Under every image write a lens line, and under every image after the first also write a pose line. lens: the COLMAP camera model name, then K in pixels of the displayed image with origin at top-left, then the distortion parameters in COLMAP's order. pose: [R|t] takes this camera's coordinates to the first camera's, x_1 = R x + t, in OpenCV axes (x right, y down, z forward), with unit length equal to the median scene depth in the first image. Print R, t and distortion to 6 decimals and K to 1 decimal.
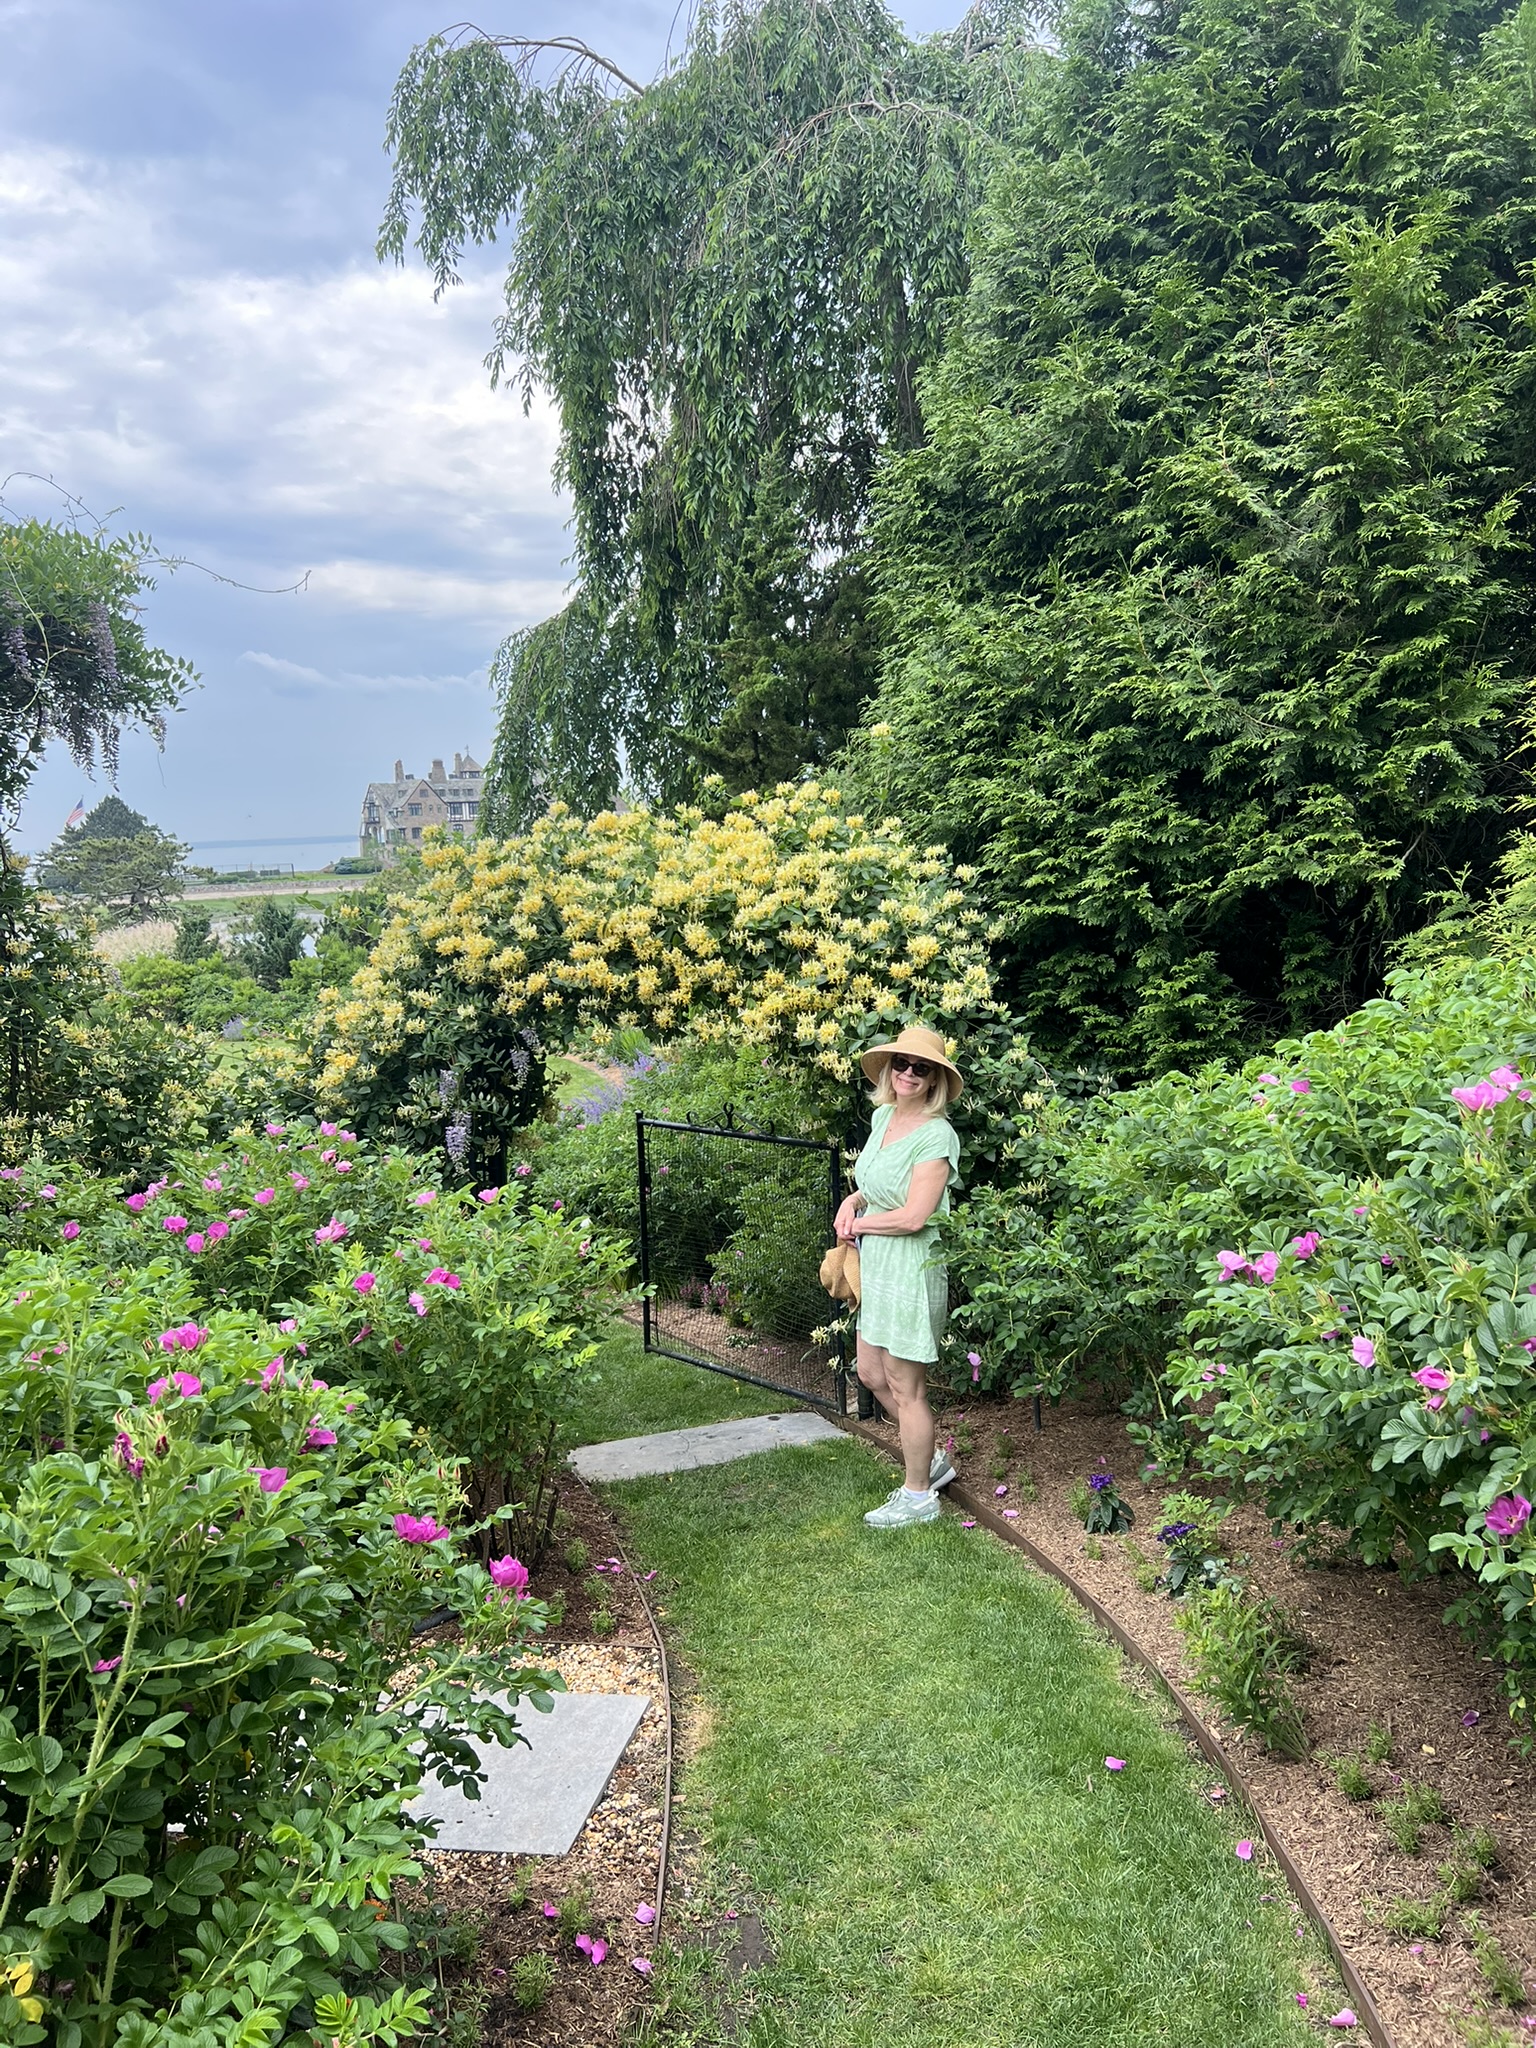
lens RADIAL K [[1552.6, 0, 779.4], [0, 1552.6, 1018.3], [0, 0, 1]] dist [0.046055, -0.044193]
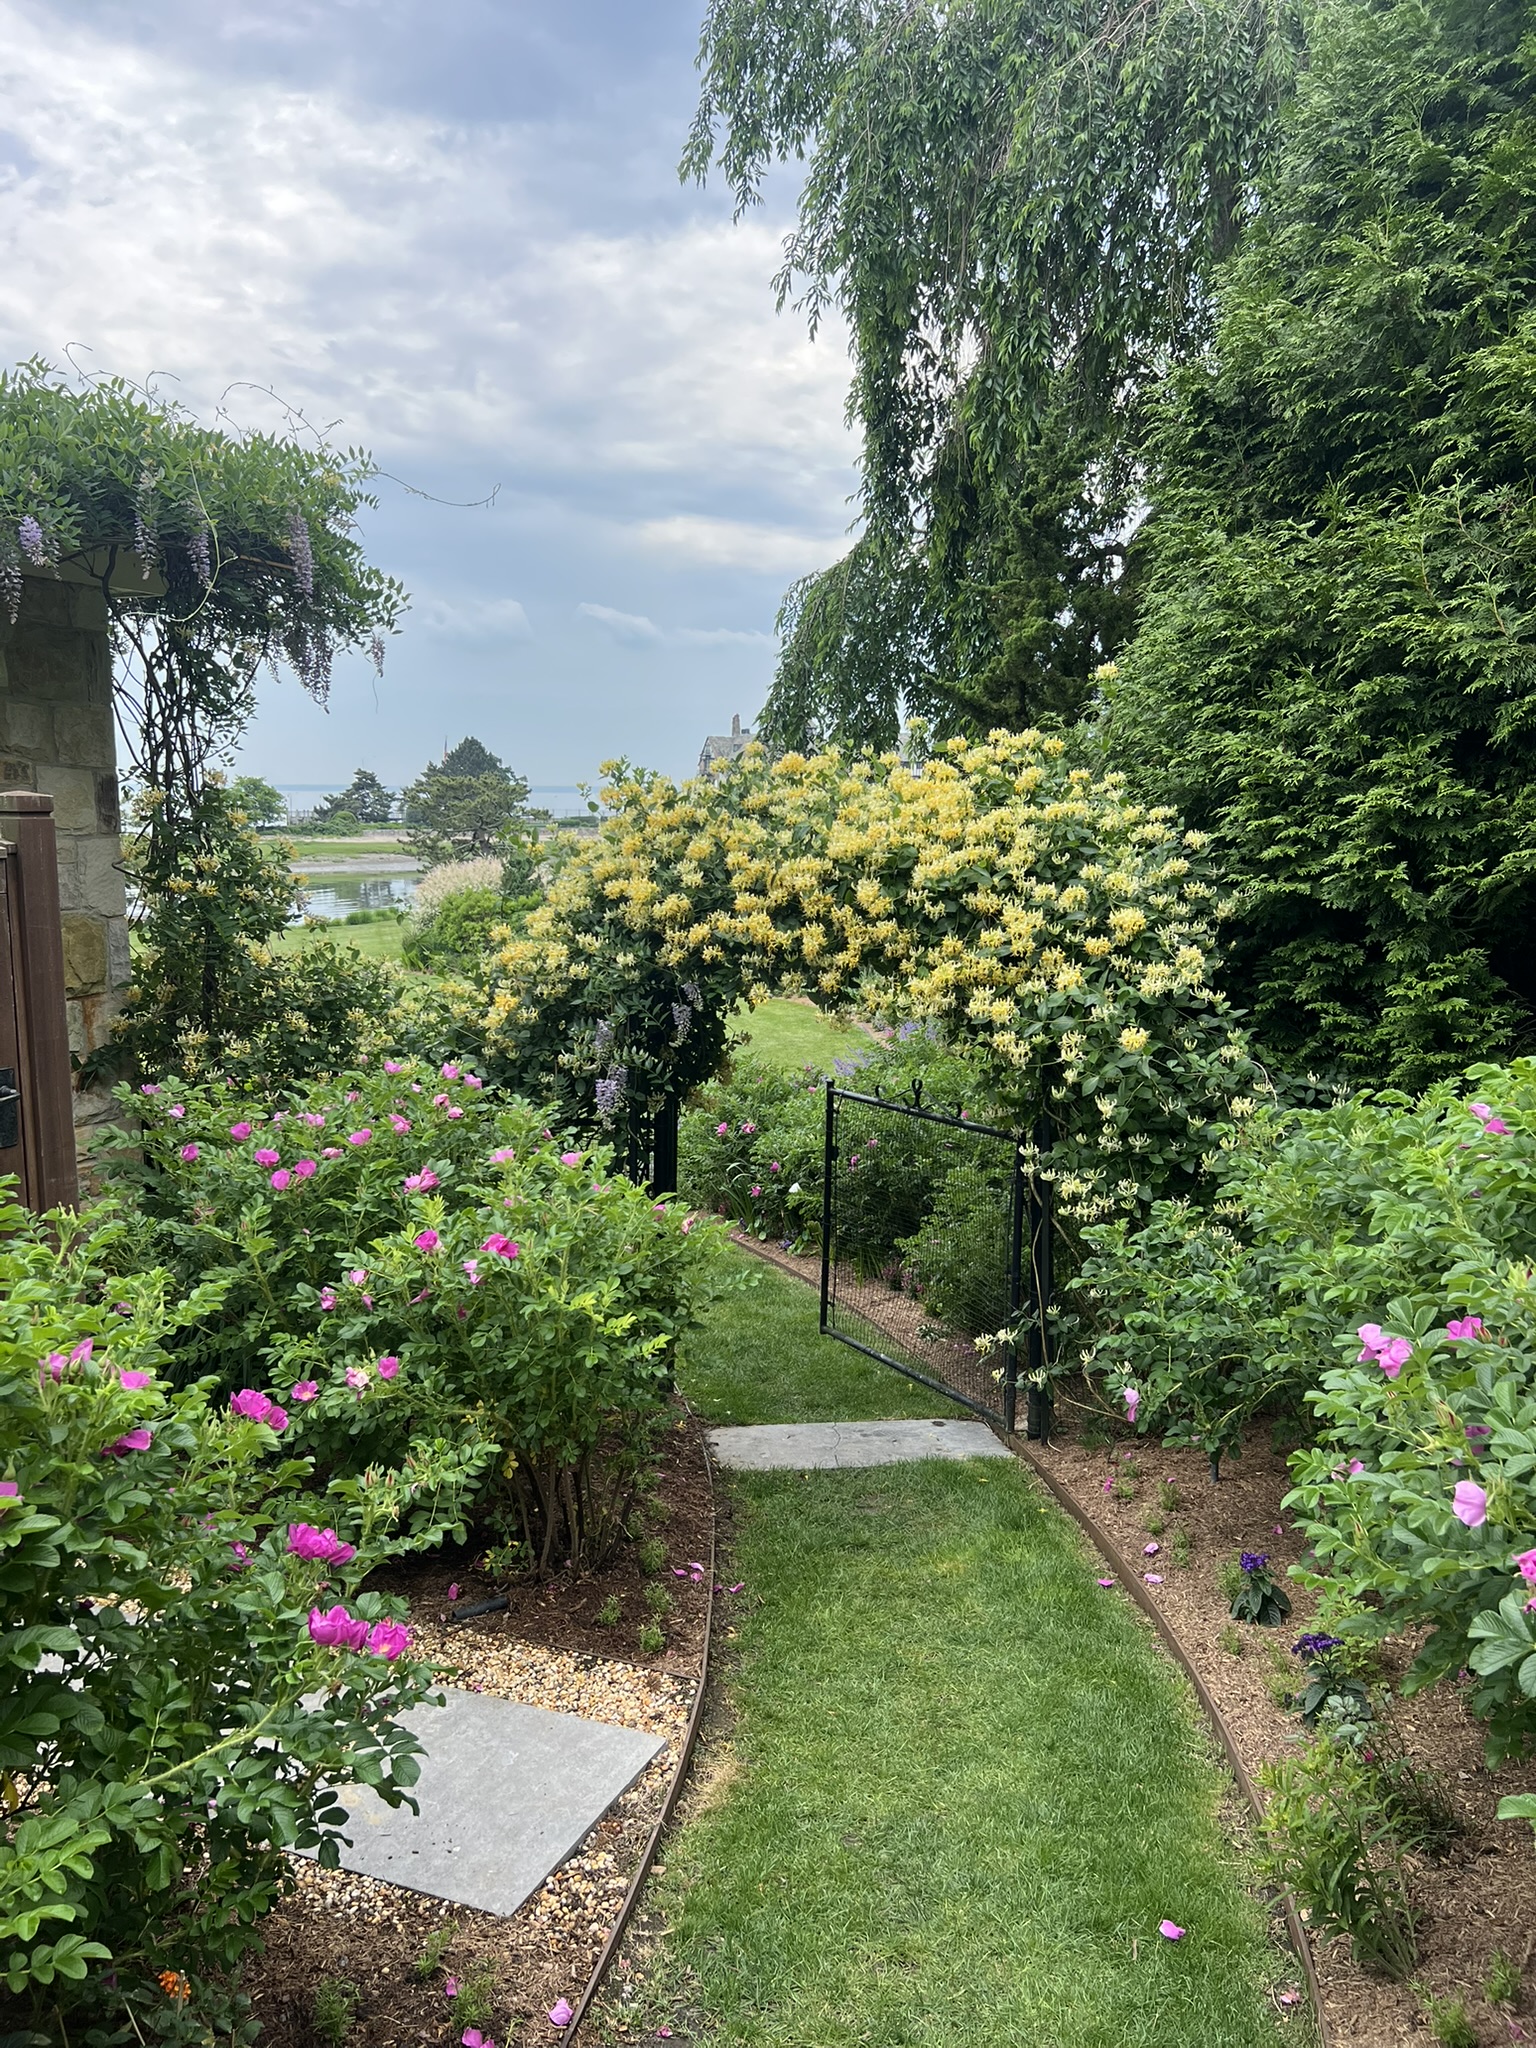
lens RADIAL K [[1552.6, 0, 775.1], [0, 1552.6, 1039.3], [0, 0, 1]] dist [0.046055, -0.044193]
pose [[0.976550, 0.079338, -0.200137, 0.075993], [-0.071914, 0.996435, 0.044111, -0.003959], [0.202923, -0.028684, 0.978774, 0.093567]]
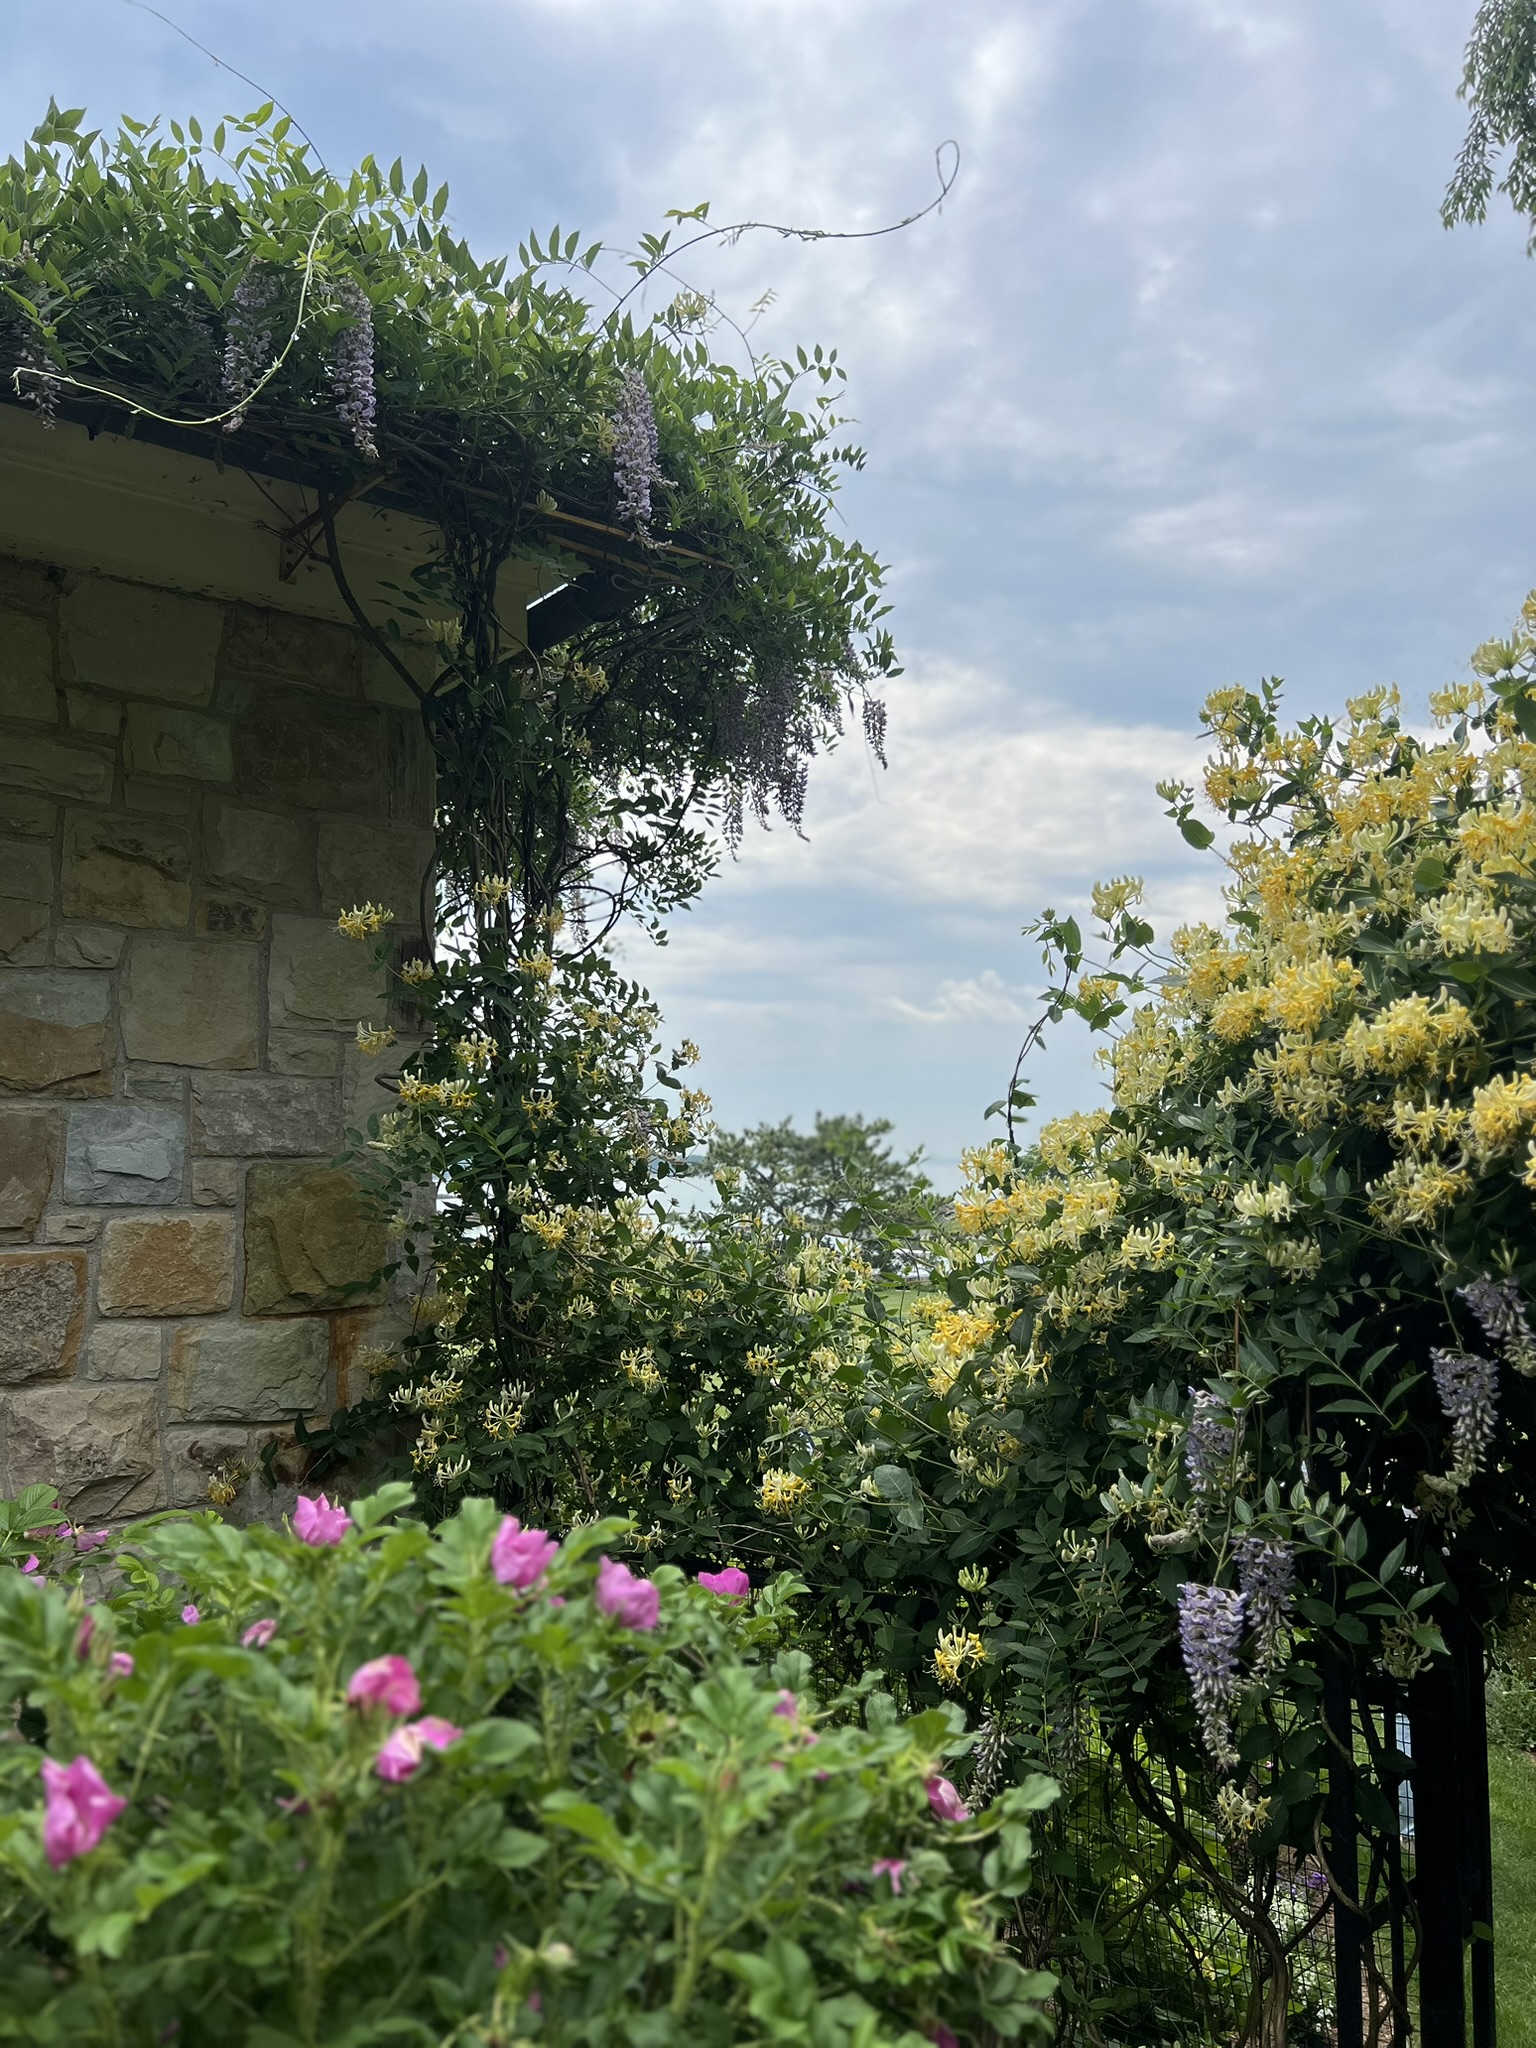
lens RADIAL K [[1552.6, 0, 778.5], [0, 1552.6, 1029.7], [0, 0, 1]] dist [0.046055, -0.044193]
pose [[0.761925, -0.029190, -0.647008, -0.071441], [-0.092095, 0.983950, -0.152845, 0.017321], [0.641085, 0.176042, 0.747007, 0.677113]]
